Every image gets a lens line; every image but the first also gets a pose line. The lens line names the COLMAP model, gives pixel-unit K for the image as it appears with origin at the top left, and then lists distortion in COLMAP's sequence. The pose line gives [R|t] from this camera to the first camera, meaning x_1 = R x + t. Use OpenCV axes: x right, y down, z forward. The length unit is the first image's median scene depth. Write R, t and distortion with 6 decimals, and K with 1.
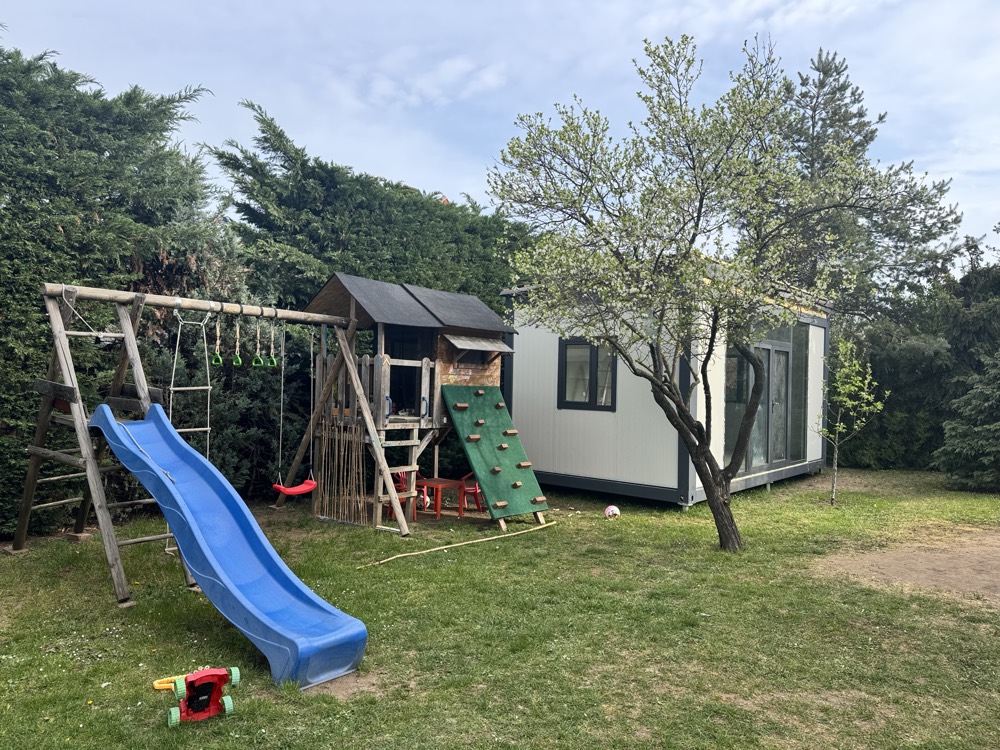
lens RADIAL K [[686.8, 0, 497.5], [0, 686.8, 392.4], [0, 0, 1]] dist [0.066932, -0.091039]
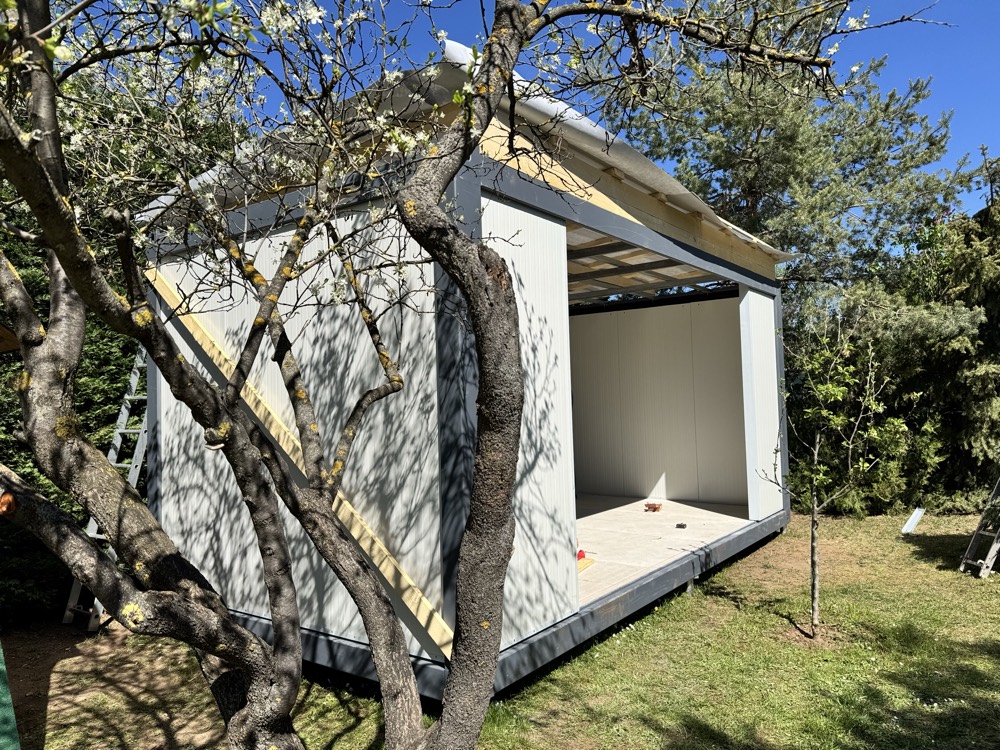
lens RADIAL K [[686.8, 0, 497.5], [0, 686.8, 392.4], [0, 0, 1]] dist [0.066932, -0.091039]
pose [[0.997700, -0.037475, 0.056480, 0.193818], [0.038871, 0.998960, -0.023815, -0.001020], [-0.055529, 0.025956, 0.998120, 0.417443]]
